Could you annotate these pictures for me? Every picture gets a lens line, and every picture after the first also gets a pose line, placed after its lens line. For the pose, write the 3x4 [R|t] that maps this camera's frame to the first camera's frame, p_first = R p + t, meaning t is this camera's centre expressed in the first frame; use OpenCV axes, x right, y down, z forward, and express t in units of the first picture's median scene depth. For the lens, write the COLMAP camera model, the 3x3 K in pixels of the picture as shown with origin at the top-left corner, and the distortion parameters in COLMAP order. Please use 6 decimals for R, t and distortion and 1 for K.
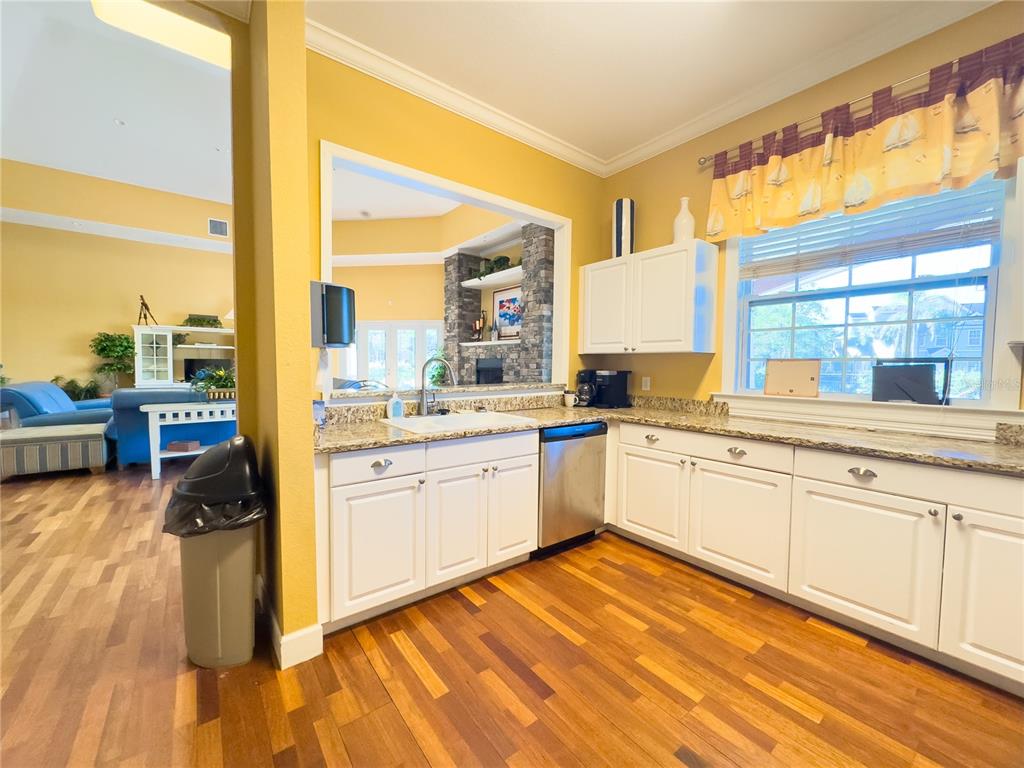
lens RADIAL K [[409.2, 0, 512.1], [0, 409.2, 375.6], [0, 0, 1]] dist [-0.000824, -0.000017]
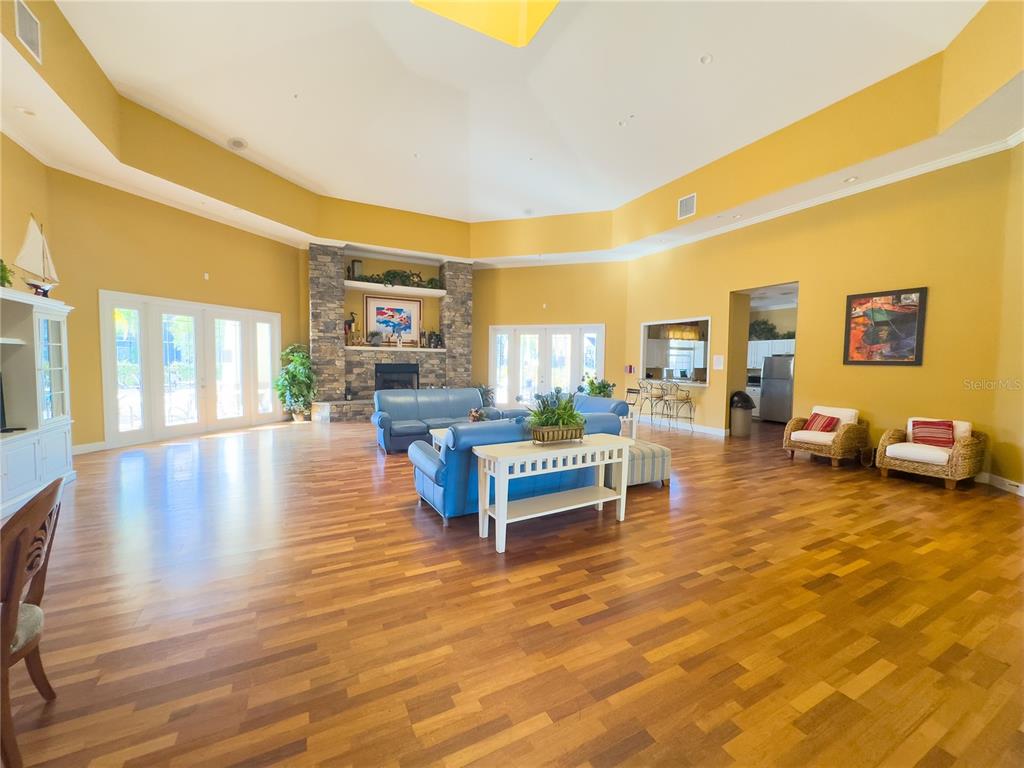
lens RADIAL K [[409.2, 0, 512.1], [0, 409.2, 375.6], [0, 0, 1]] dist [-0.000824, -0.000017]
pose [[0.178511, -0.042156, 0.983034, -1.033222], [0.017675, 0.999058, 0.039634, -0.045717], [-0.983779, 0.010300, 0.179088, 0.494189]]
